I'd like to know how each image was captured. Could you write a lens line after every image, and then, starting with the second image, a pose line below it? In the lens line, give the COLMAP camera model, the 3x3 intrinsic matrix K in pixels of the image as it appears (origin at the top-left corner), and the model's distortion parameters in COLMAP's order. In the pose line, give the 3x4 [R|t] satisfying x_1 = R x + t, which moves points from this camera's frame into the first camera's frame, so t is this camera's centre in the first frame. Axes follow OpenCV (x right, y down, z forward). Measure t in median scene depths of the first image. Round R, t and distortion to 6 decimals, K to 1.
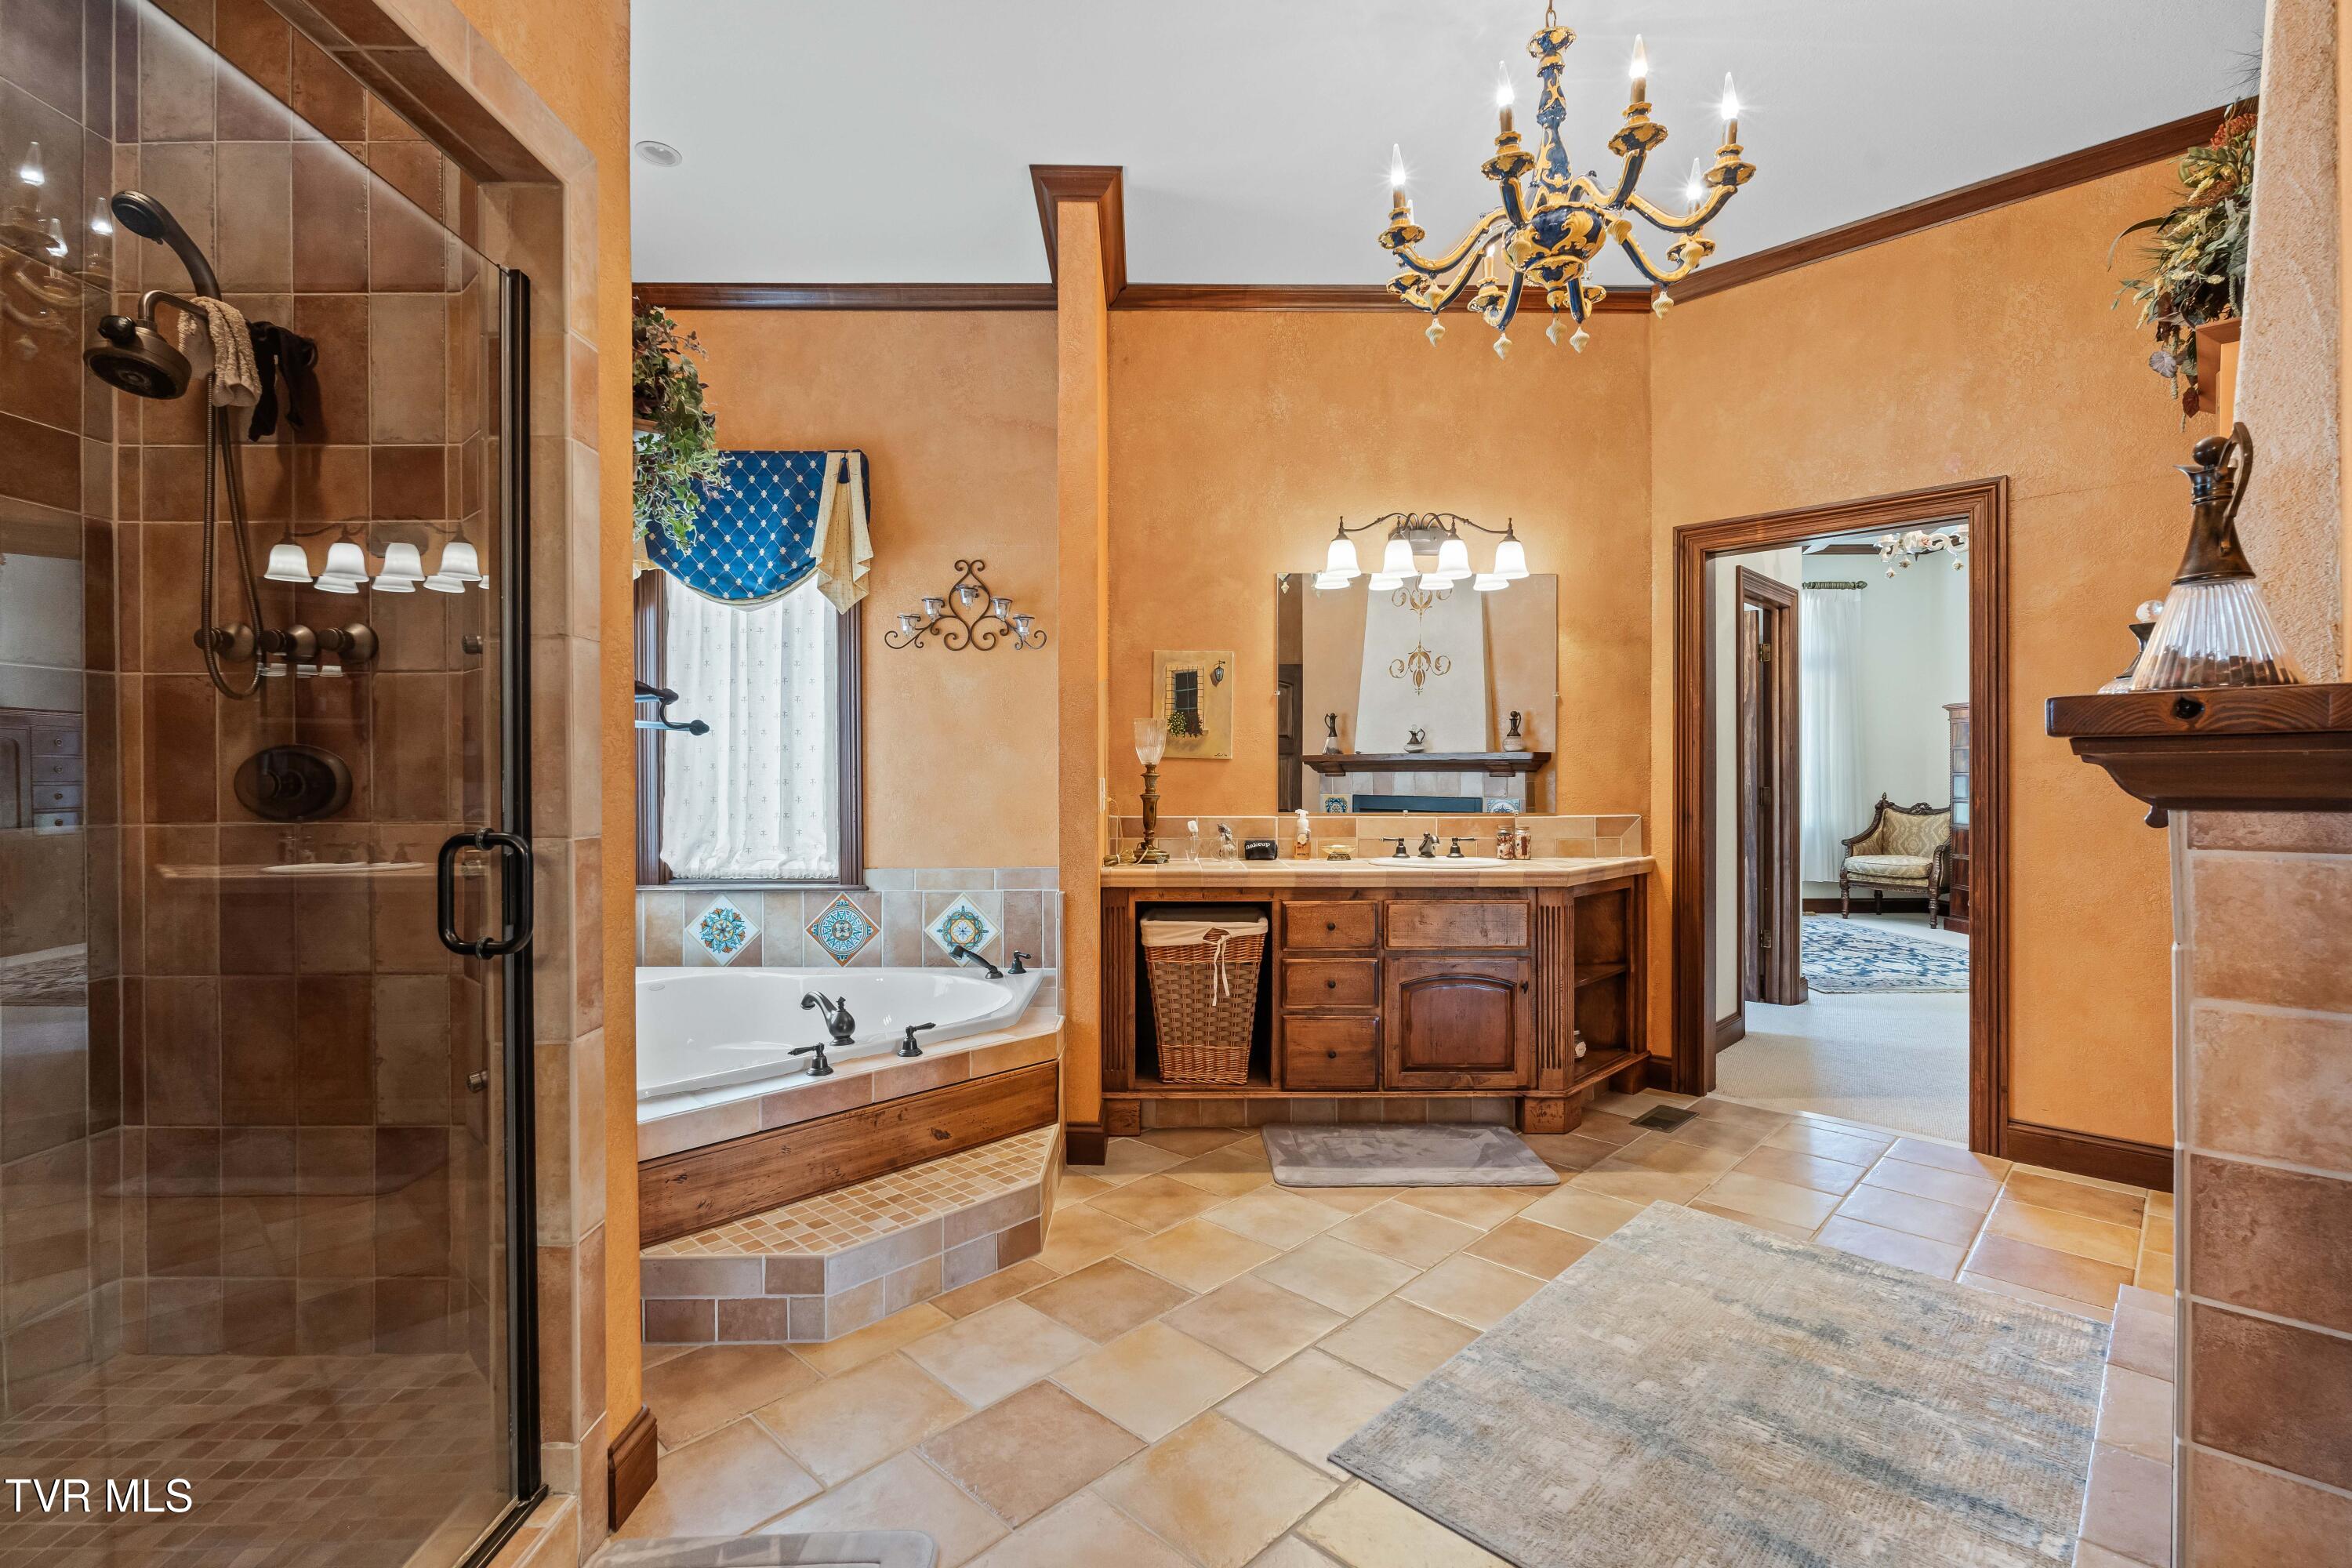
lens RADIAL K [[1052.0, 0, 1183.7], [0, 1052.0, 767.9], [0, 0, 1]] dist [0.000543, -0.000386]
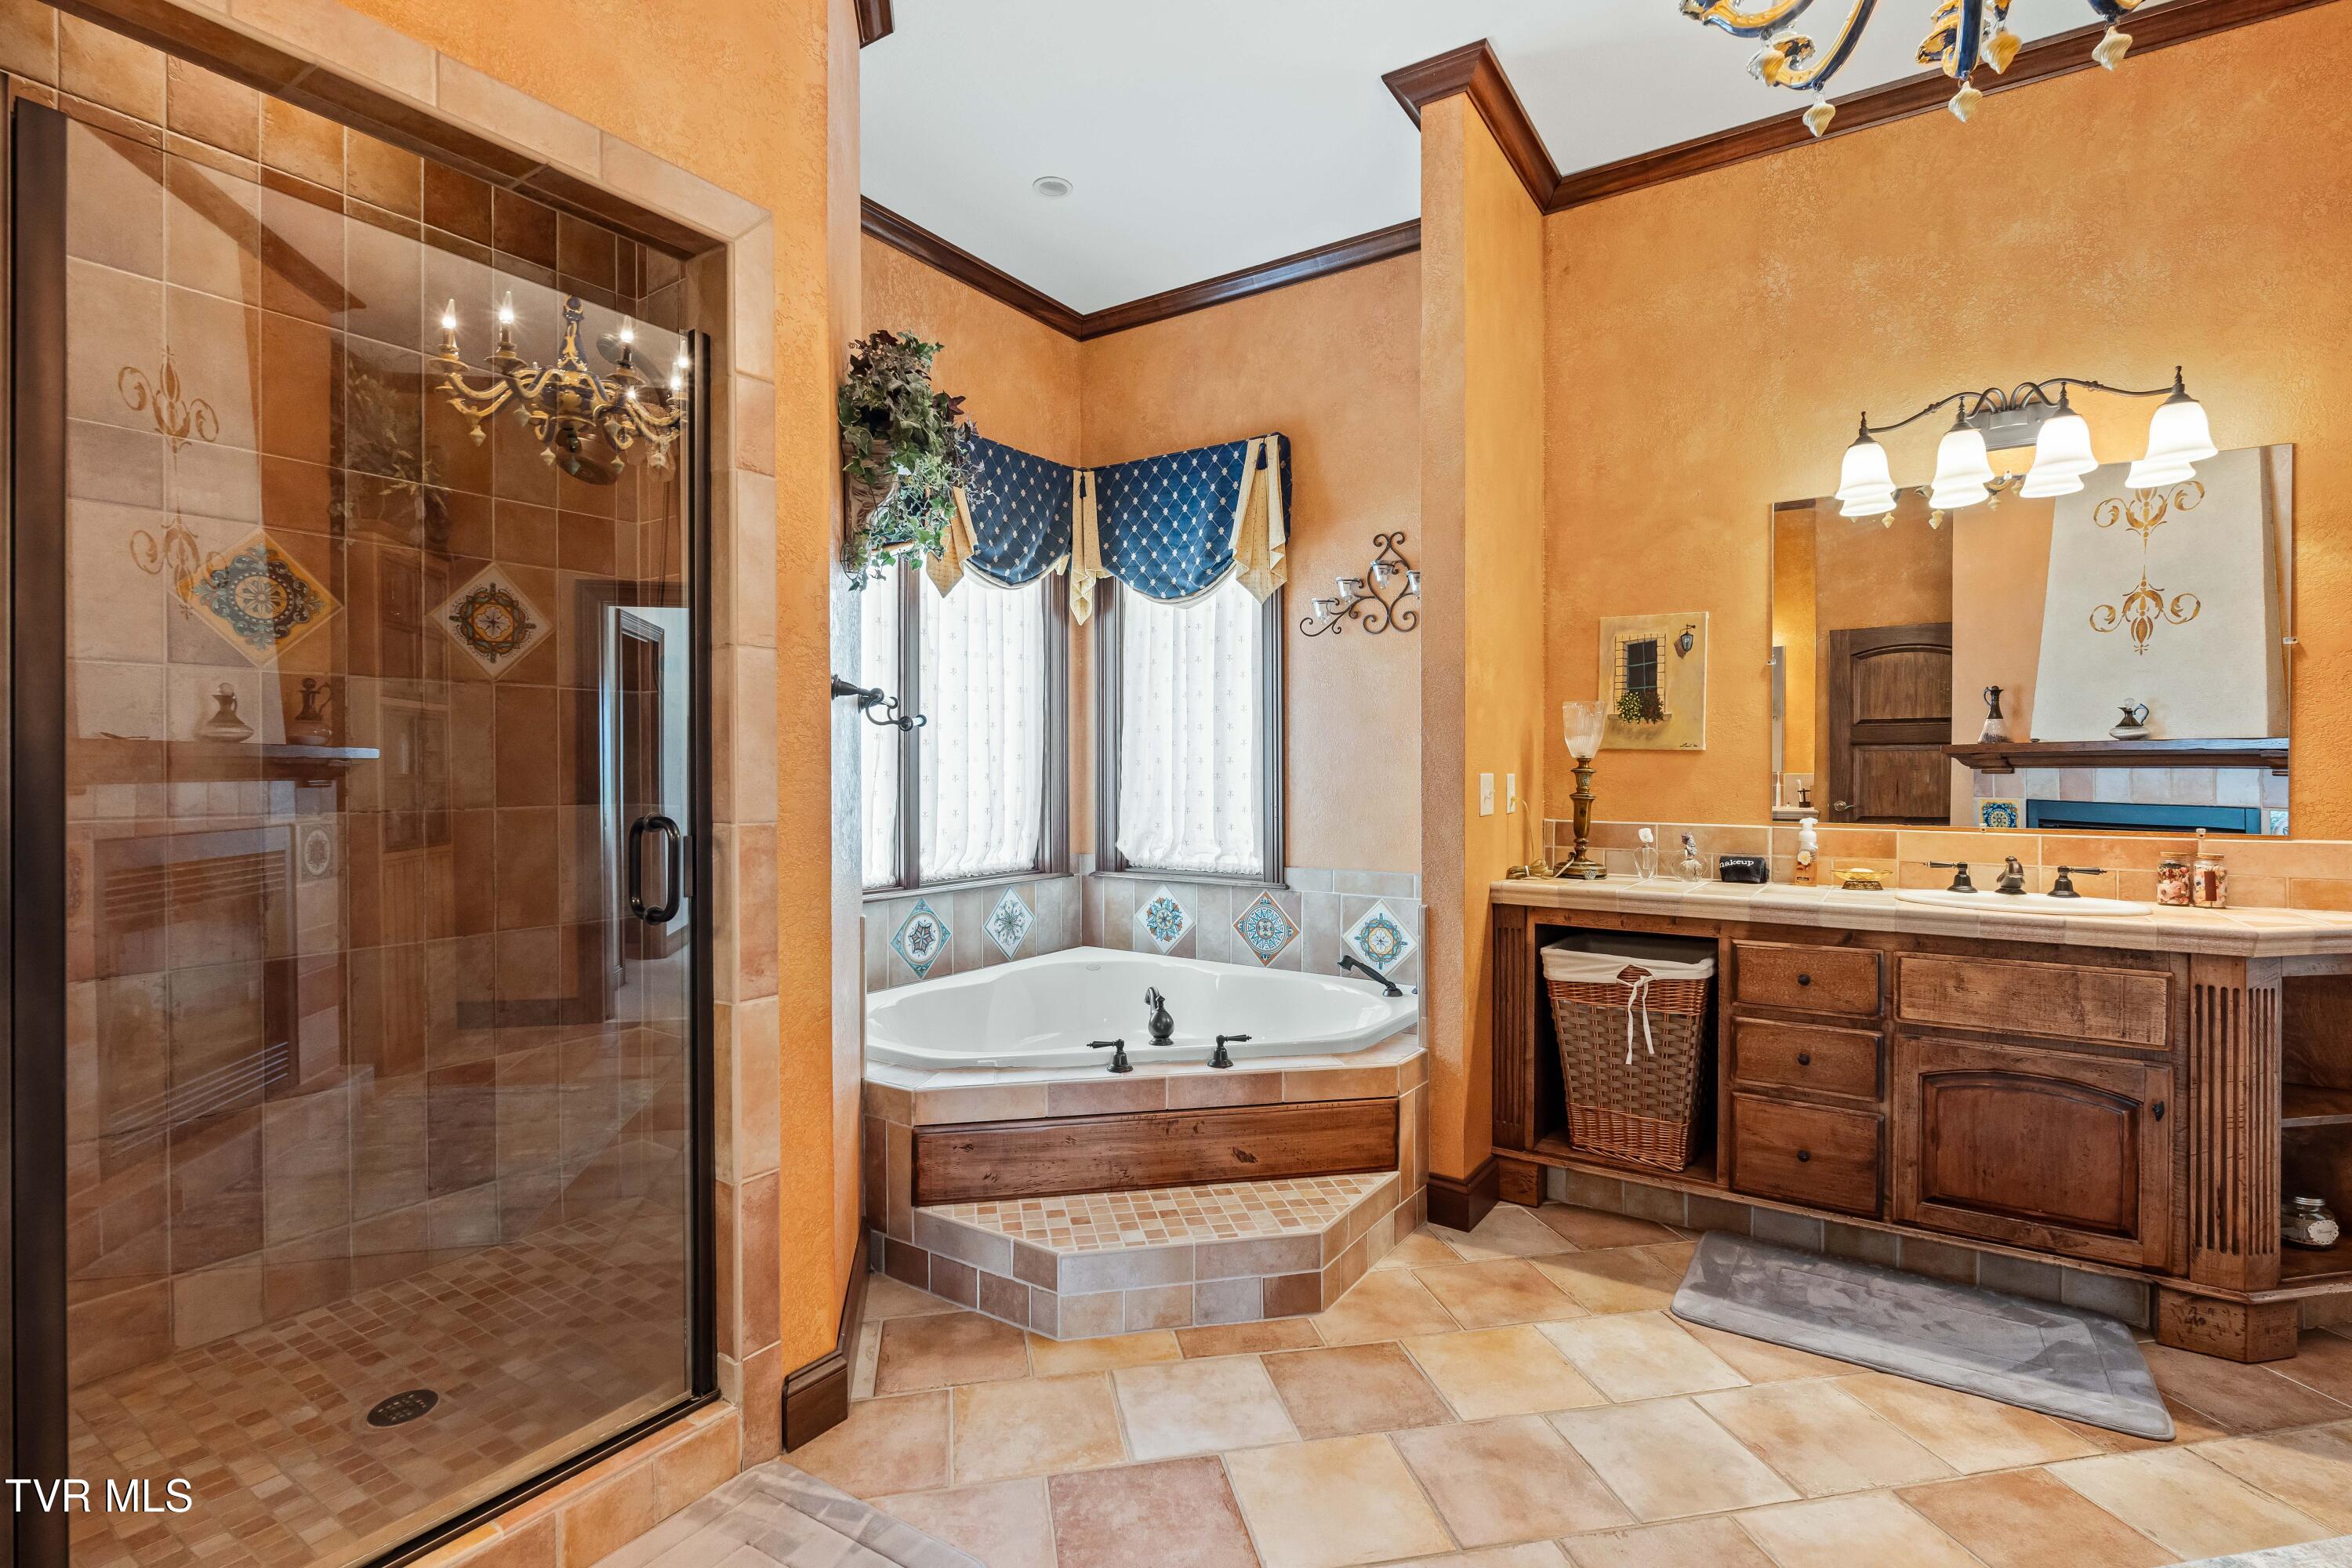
lens RADIAL K [[1101.1, 0, 1164.5], [0, 1101.1, 766.8], [0, 0, 1]] dist [0.001550, -0.000220]
pose [[0.827776, 0.001861, -0.561055, 0.198580], [0.000220, 0.999993, 0.003641, 0.000608], [0.561058, -0.003137, 0.827770, 0.121314]]
